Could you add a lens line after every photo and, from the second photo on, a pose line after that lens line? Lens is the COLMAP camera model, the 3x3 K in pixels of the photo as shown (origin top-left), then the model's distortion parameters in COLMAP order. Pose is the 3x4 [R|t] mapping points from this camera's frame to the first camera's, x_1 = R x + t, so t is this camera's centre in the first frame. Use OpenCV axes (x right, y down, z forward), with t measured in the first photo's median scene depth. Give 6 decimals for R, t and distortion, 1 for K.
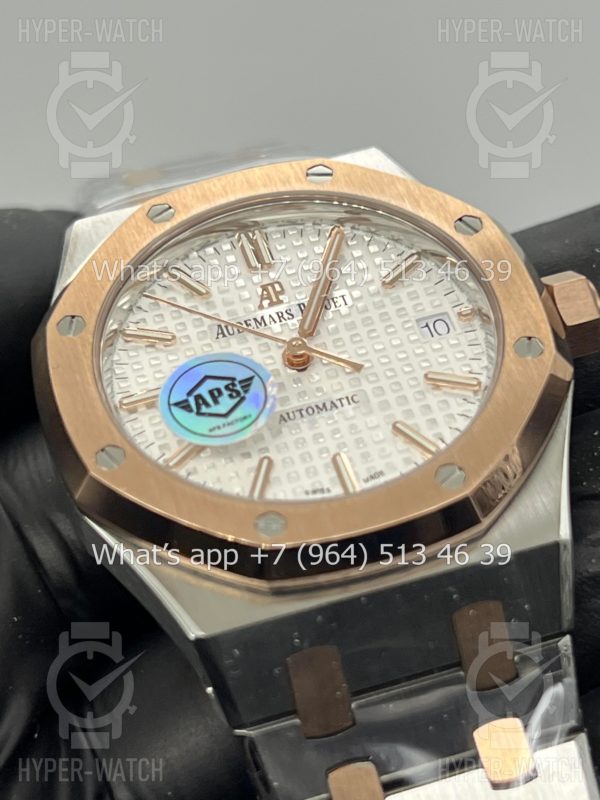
lens RADIAL K [[1905.1, 0, 300.0], [0, 1905.1, 400.0], [0, 0, 1]] dist [0.297662, -0.187634]
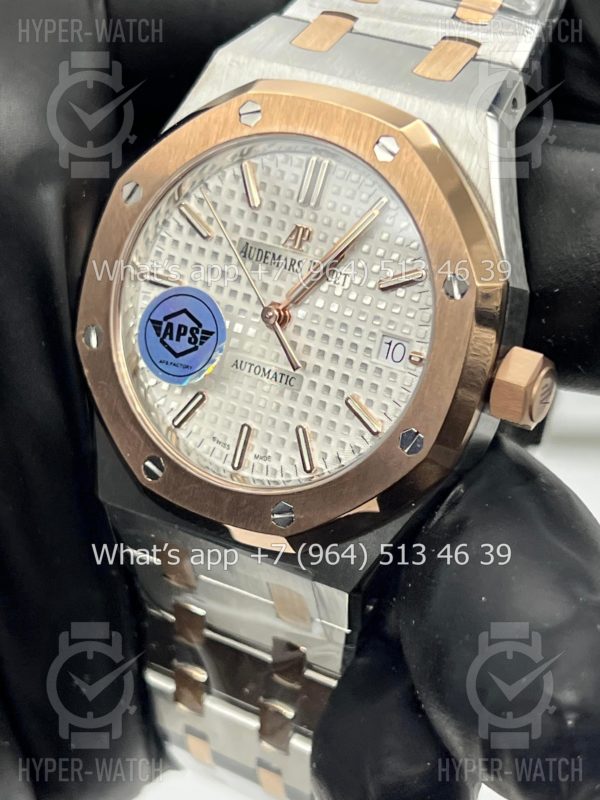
lens RADIAL K [[1905.1, 0, 300.0], [0, 1905.1, 400.0], [0, 0, 1]] dist [0.297662, -0.187634]
pose [[0.770351, 0.545212, -0.330611, 0.427078], [-0.150881, 0.659653, 0.736270, -0.857186], [0.619511, -0.517303, 0.590426, 0.319637]]
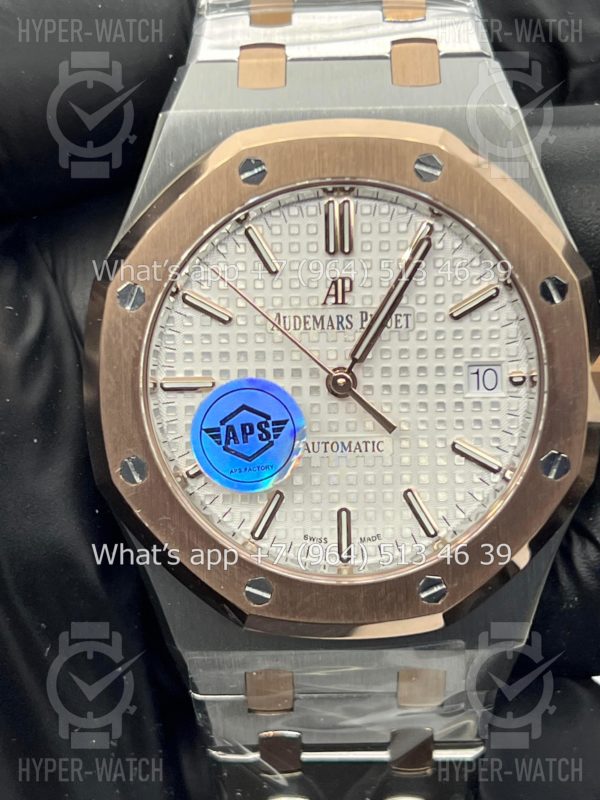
lens RADIAL K [[1905.1, 0, 300.0], [0, 1905.1, 400.0], [0, 0, 1]] dist [0.297662, -0.187634]
pose [[0.961470, 0.270925, 0.046637, -0.069016], [-0.236255, 0.727561, 0.644079, -0.684447], [0.140566, -0.630281, 0.763536, 0.223663]]
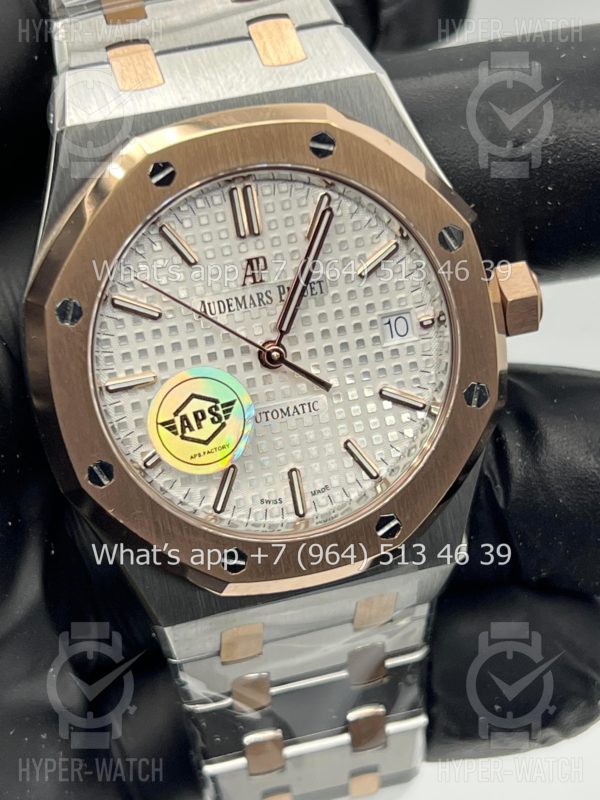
lens RADIAL K [[1905.1, 0, 300.0], [0, 1905.1, 400.0], [0, 0, 1]] dist [0.297662, -0.187634]
pose [[0.959596, 0.082971, 0.268870, -0.284067], [-0.246287, 0.709779, 0.659967, -0.747364], [-0.136080, -0.699521, 0.701536, 0.225121]]
